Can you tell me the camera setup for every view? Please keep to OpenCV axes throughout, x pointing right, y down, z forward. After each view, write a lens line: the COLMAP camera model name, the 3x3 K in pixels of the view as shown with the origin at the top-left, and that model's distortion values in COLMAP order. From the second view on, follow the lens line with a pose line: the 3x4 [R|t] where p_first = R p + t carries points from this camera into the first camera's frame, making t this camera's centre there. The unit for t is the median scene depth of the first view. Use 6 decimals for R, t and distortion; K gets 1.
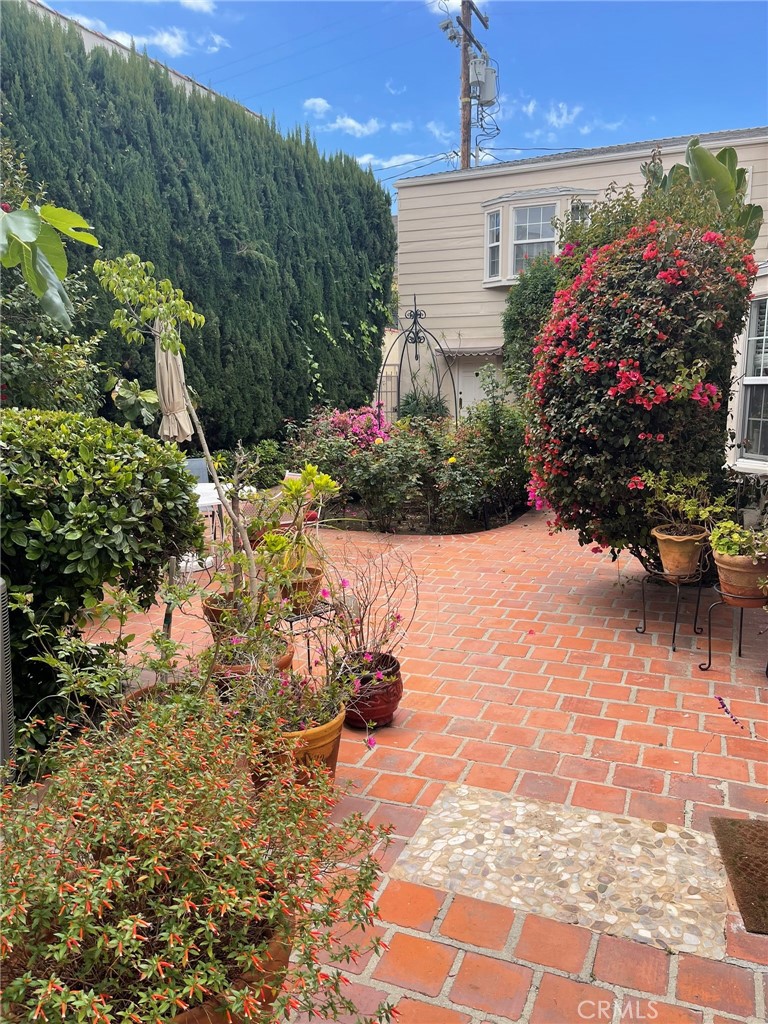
lens RADIAL K [[746.9, 0, 384.1], [0, 746.9, 512.6], [0, 0, 1]] dist [-0.003543, -0.002548]
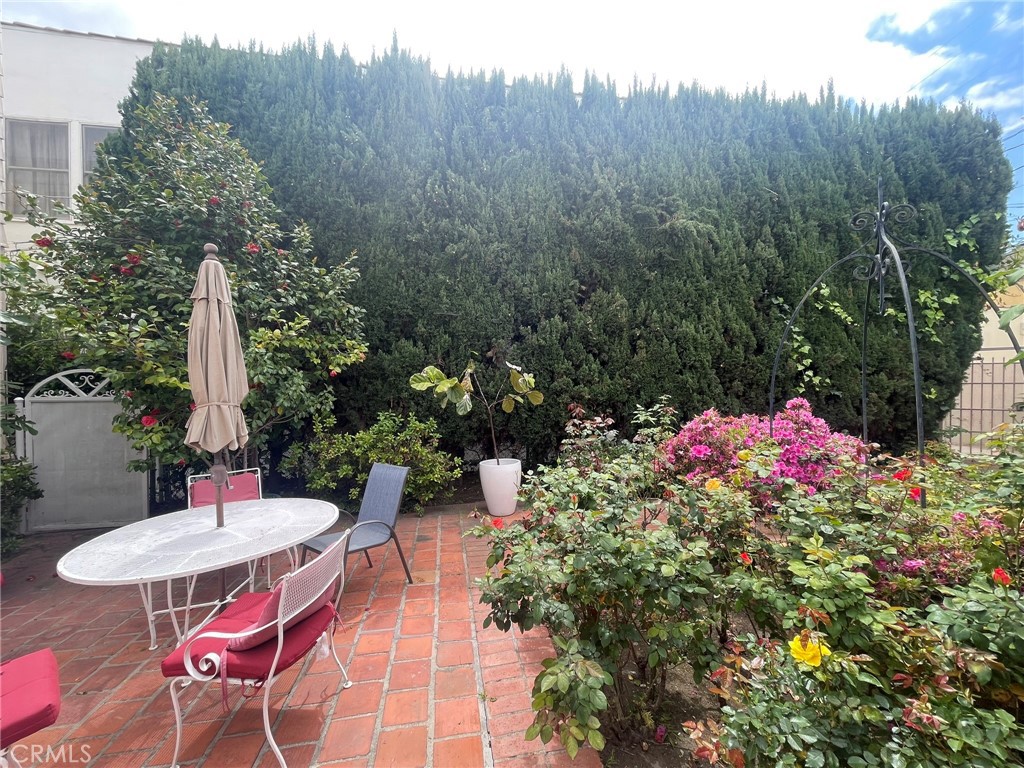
lens RADIAL K [[414.3, 0, 512.2], [0, 414.3, 384.3], [0, 0, 1]] dist [0.000278, 0.001910]
pose [[0.570632, 0.009759, -0.821148, 0.093764], [-0.135785, 0.987287, -0.082626, -0.083277], [0.809902, 0.158649, 0.564703, 0.515178]]
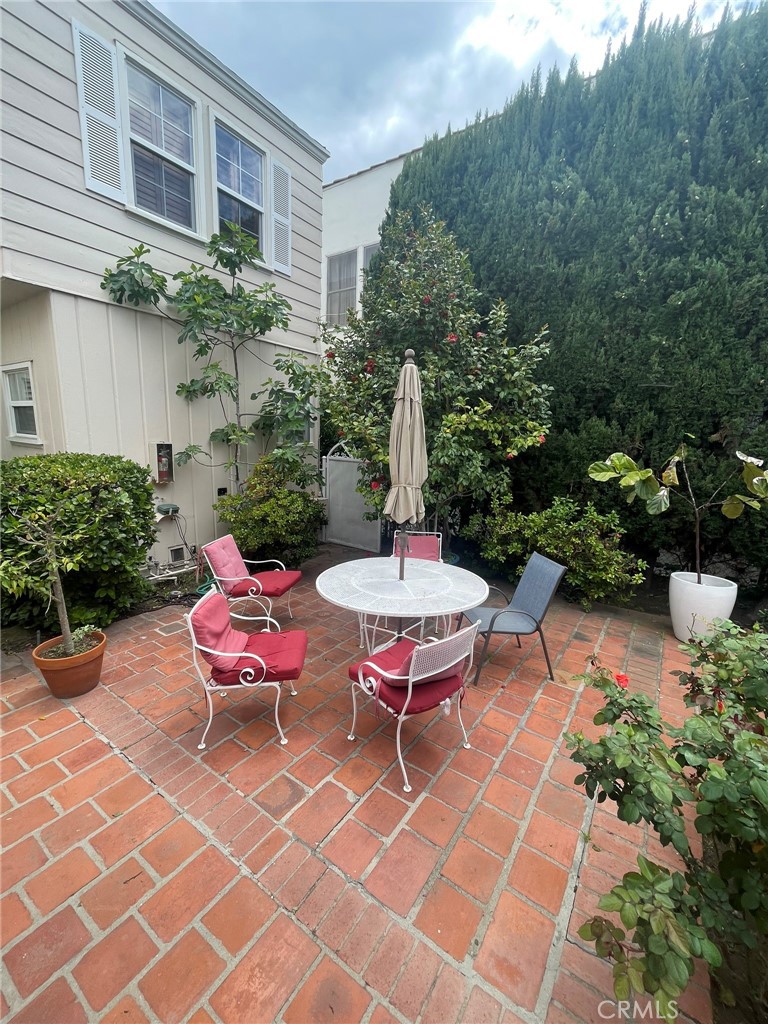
lens RADIAL K [[414.3, 0, 383.9], [0, 414.3, 510.8], [0, 0, 1]] dist [0.000278, 0.001910]
pose [[-0.166450, 0.179198, -0.969630, 0.094111], [-0.202884, 0.956084, 0.211523, -0.109044], [0.964952, 0.231931, -0.122784, 0.538657]]
